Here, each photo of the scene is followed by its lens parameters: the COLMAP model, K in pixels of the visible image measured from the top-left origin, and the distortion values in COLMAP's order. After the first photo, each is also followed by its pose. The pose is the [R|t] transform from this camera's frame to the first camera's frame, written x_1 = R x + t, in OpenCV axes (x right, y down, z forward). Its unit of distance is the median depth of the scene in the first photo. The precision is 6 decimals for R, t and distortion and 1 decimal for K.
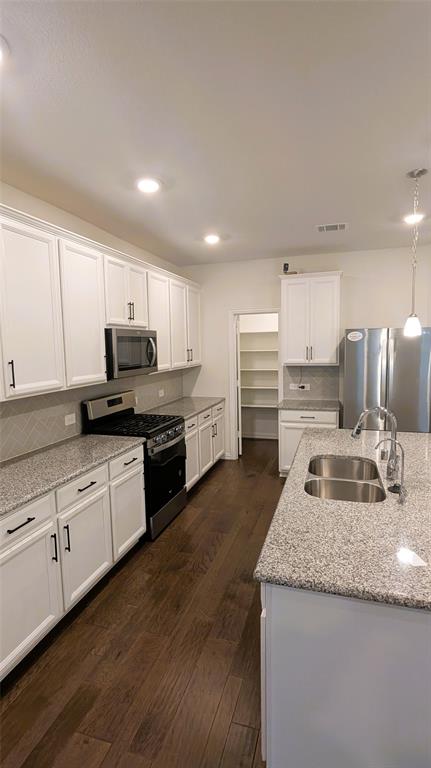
lens RADIAL K [[389.2, 0, 215.5], [0, 389.2, 384.0], [0, 0, 1]] dist [0.051951, -0.000333]
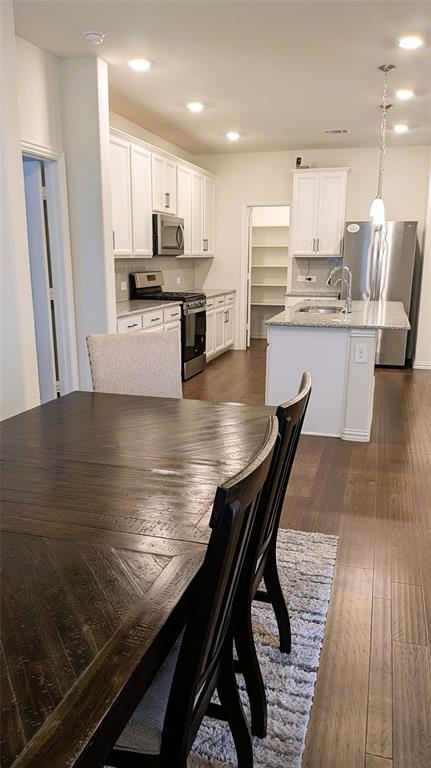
lens RADIAL K [[580.4, 0, 215.5], [0, 580.4, 384.0], [0, 0, 1]] dist [0.120192, -0.001809]
pose [[0.999409, 0.023783, 0.024813, -0.074412], [-0.026481, 0.993039, 0.114768, 0.128179], [-0.021911, -0.115357, 0.993082, -0.681134]]
